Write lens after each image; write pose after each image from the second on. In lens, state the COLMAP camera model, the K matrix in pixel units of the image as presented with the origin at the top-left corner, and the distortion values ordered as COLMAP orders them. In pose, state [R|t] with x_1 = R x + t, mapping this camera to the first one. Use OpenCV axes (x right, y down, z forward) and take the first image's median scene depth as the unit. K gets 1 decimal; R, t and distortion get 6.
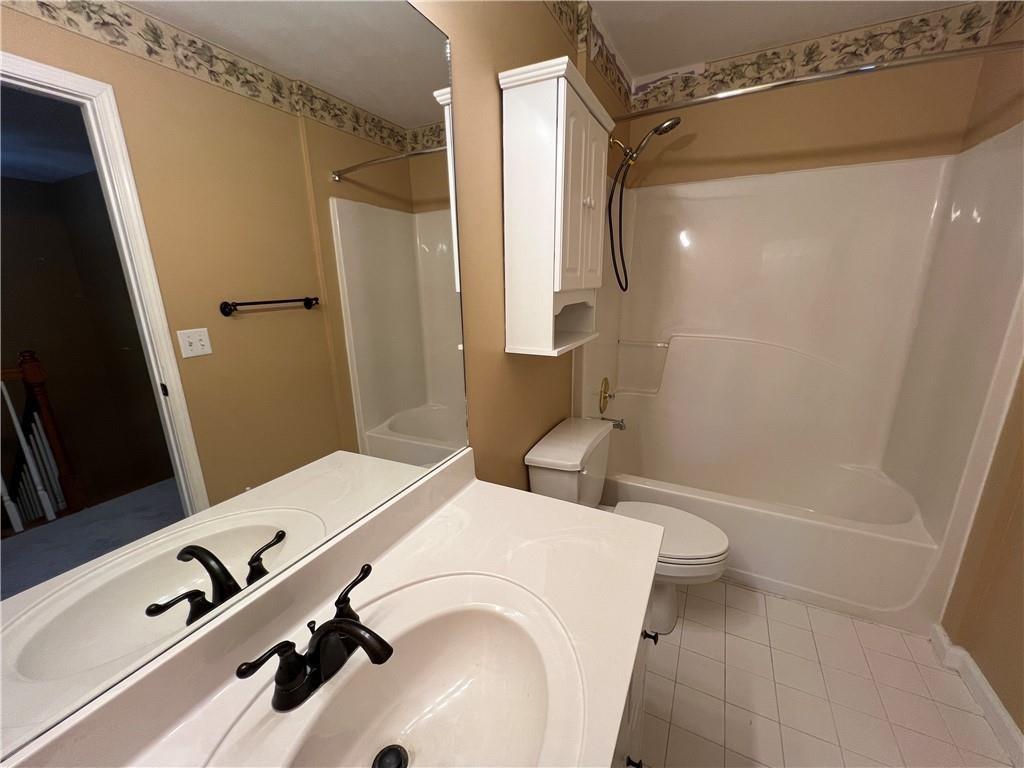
lens RADIAL K [[405.3, 0, 511.2], [0, 405.3, 385.1], [0, 0, 1]] dist [-0.001273, 0.000142]
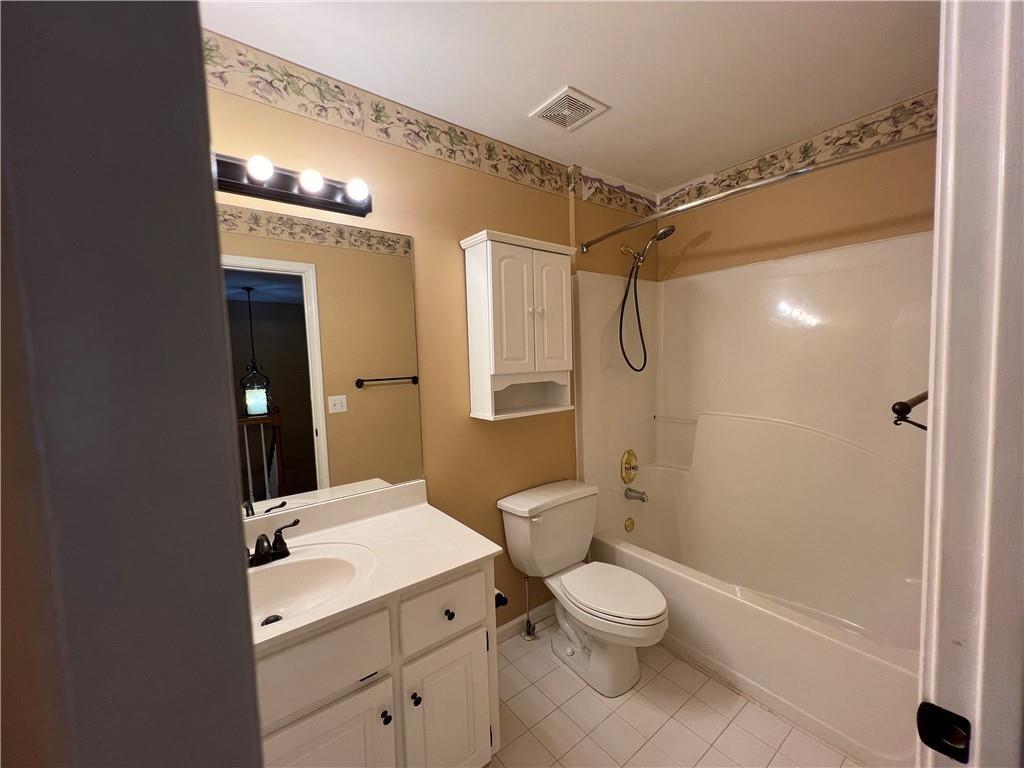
lens RADIAL K [[405.3, 0, 513.1], [0, 405.3, 386.2], [0, 0, 1]] dist [-0.001273, 0.000142]
pose [[0.906543, 0.013115, -0.421910, 0.510345], [-0.087998, 0.983428, -0.158509, 0.016388], [0.412840, 0.180823, 0.892674, -0.144749]]
